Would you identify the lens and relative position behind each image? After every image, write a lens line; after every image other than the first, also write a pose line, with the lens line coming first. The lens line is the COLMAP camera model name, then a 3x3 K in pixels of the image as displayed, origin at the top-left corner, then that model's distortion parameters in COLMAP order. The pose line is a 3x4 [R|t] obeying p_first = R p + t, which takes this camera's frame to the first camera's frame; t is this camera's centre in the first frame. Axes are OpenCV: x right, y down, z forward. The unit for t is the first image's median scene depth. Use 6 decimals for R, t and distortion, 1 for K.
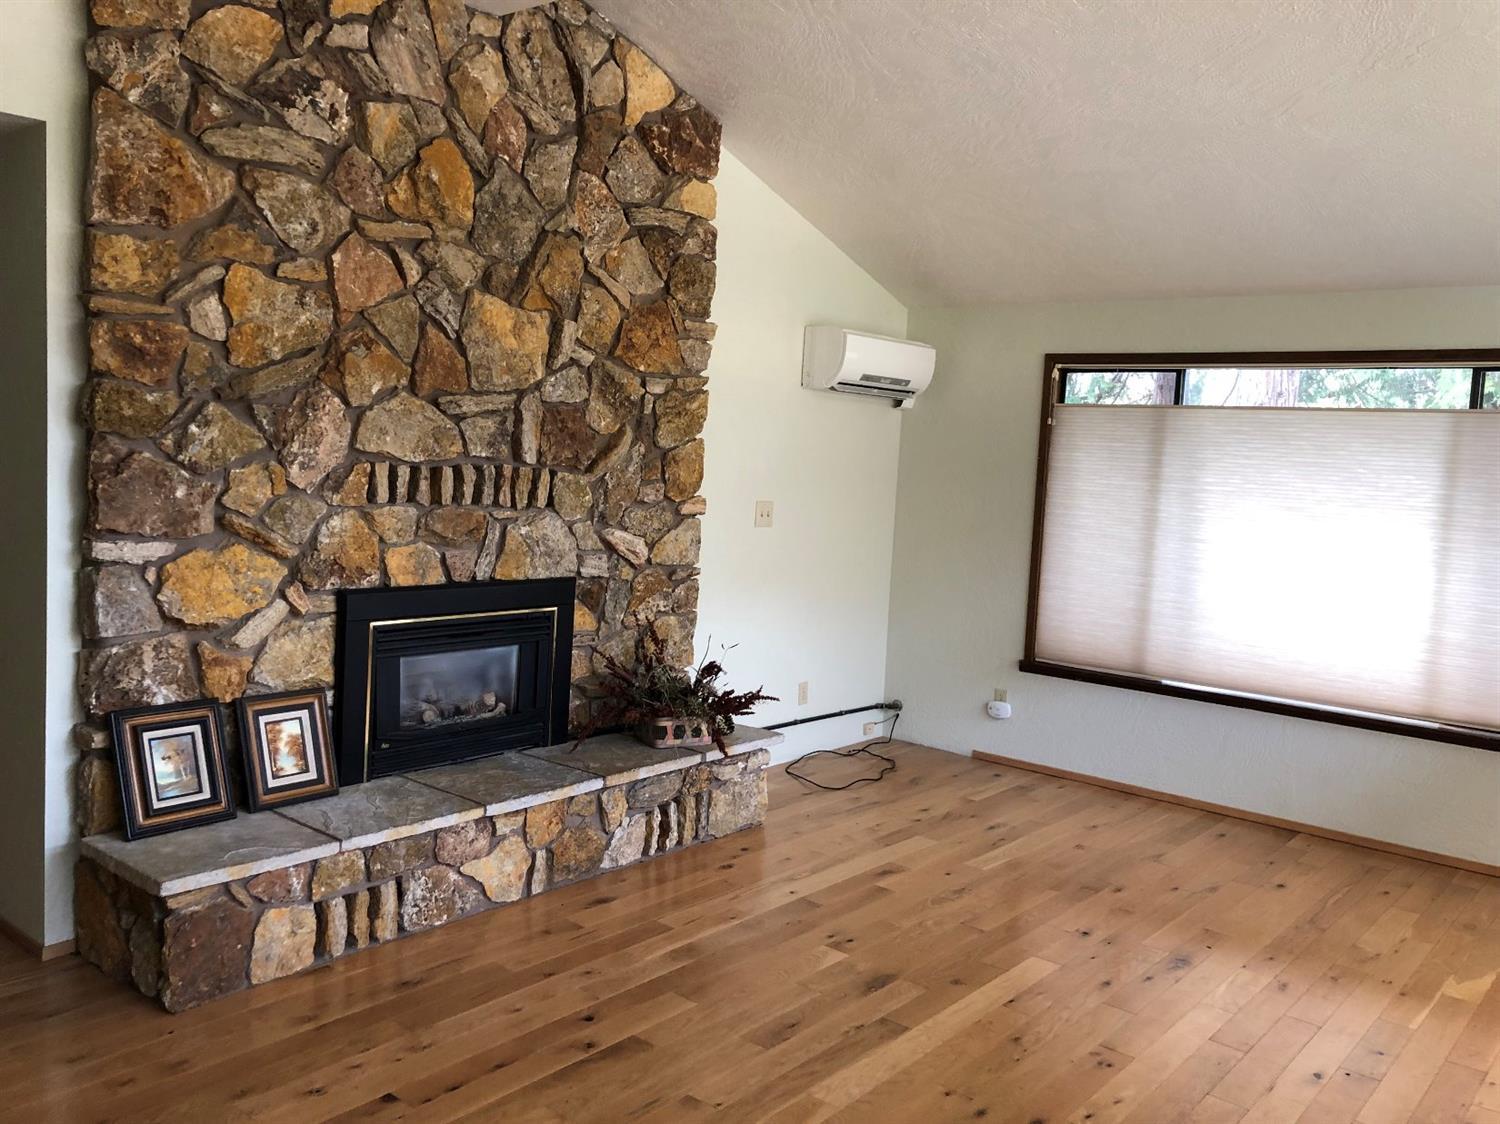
lens RADIAL K [[1231.8, 0, 750.0], [0, 1231.8, 562.0], [0, 0, 1]] dist [0.023245, -0.009613]
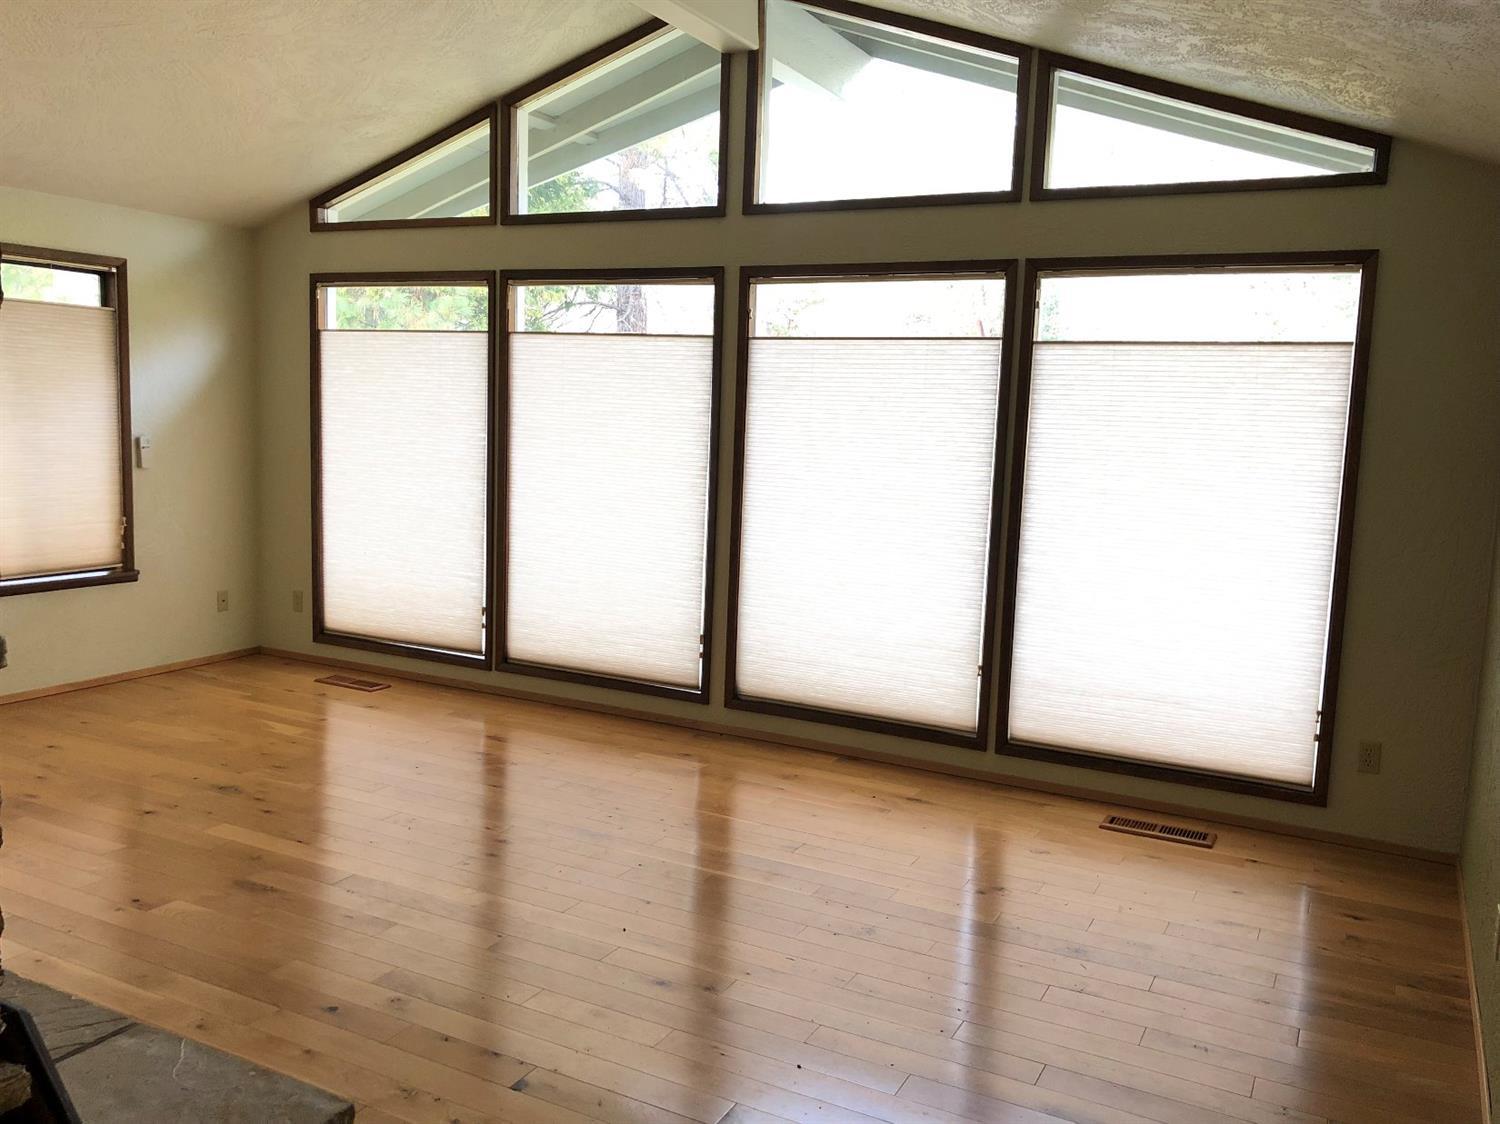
lens RADIAL K [[1231.8, 0, 750.0], [0, 1231.8, 562.0], [0, 0, 1]] dist [0.023245, -0.009613]
pose [[-0.212051, -0.178234, 0.960868, -0.911614], [0.042692, 0.980600, 0.191316, -0.099900], [-0.976326, 0.081590, -0.200328, 0.776387]]
